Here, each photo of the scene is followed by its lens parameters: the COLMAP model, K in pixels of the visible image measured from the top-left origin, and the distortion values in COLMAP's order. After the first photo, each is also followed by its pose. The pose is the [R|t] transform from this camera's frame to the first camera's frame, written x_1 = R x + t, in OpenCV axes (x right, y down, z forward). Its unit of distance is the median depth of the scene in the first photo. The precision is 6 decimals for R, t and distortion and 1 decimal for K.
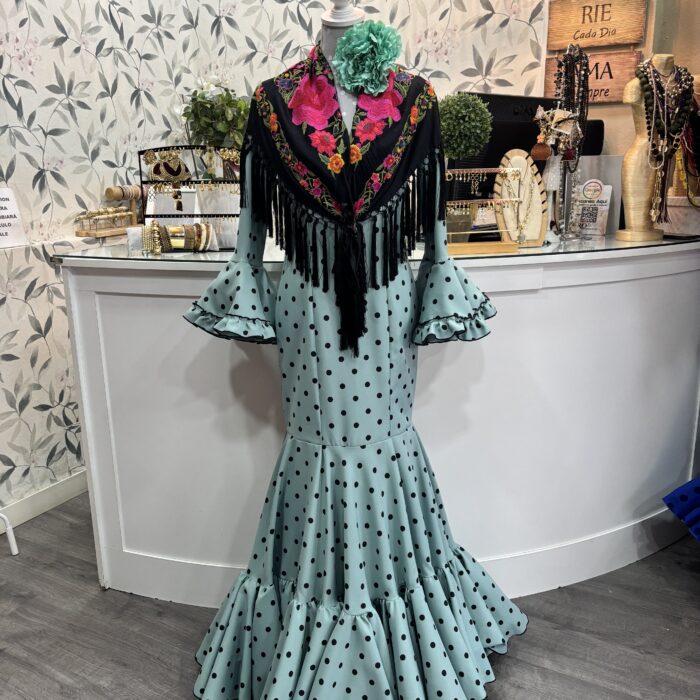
lens RADIAL K [[719.1, 0, 351.6], [0, 719.1, 354.5], [0, 0, 1]] dist [0.029210, 0.000000]
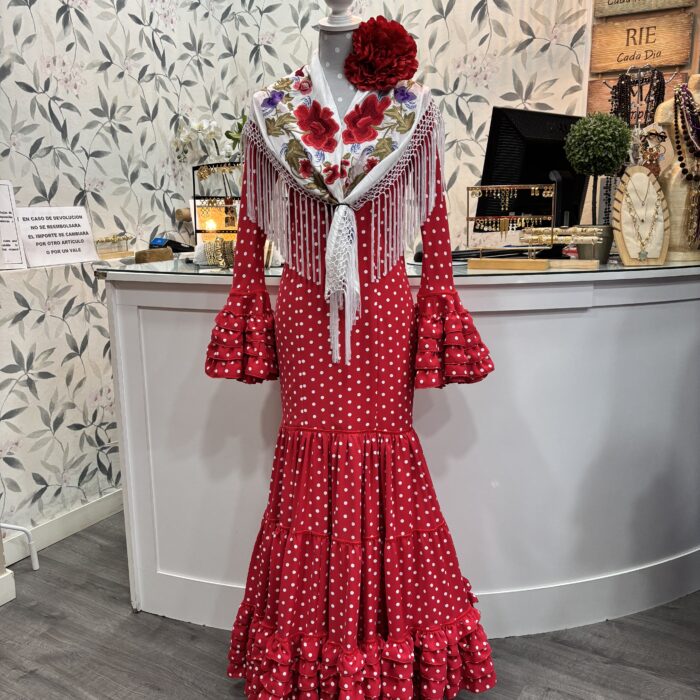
lens RADIAL K [[719.1, 0, 349.6], [0, 719.1, 356.2], [0, 0, 1]] dist [0.029210, 0.000000]
pose [[0.999591, 0.011973, -0.025960, -0.027924], [-0.013182, 0.998812, -0.046922, 0.018819], [0.025368, 0.047245, 0.998561, 0.013544]]
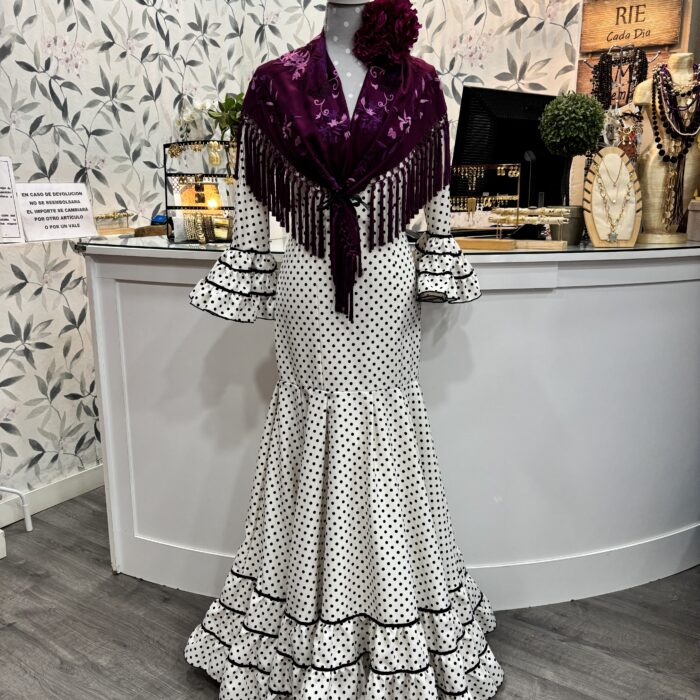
lens RADIAL K [[719.1, 0, 350.7], [0, 719.1, 353.5], [0, 0, 1]] dist [0.029210, 0.000000]
pose [[0.995946, 0.035713, -0.082555, 0.051682], [-0.038023, 0.998923, -0.026581, 0.025350], [0.081516, 0.029612, 0.996232, 0.003605]]
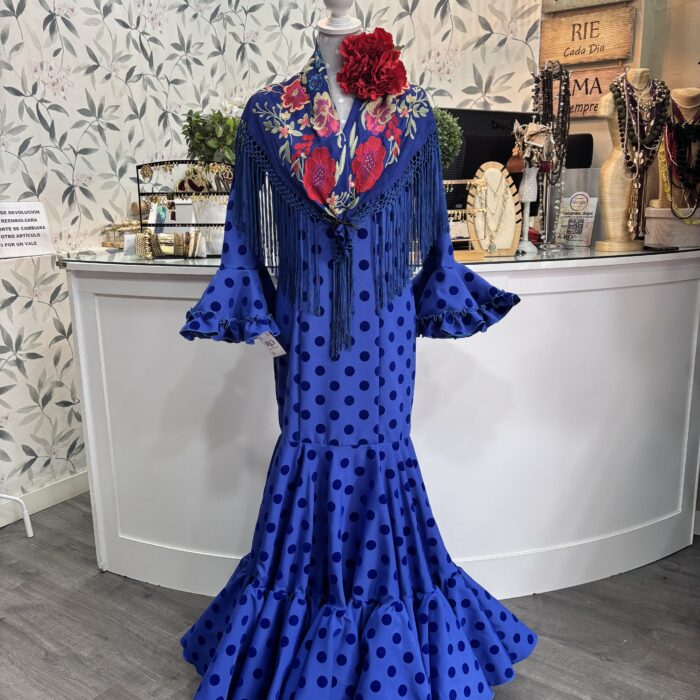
lens RADIAL K [[719.1, 0, 342.2], [0, 719.1, 353.6], [0, 0, 1]] dist [0.029210, 0.000000]
pose [[0.994033, 0.021795, -0.106877, 0.103626], [-0.024969, 0.999283, -0.028457, 0.019585], [0.106180, 0.030956, 0.993865, -0.033267]]
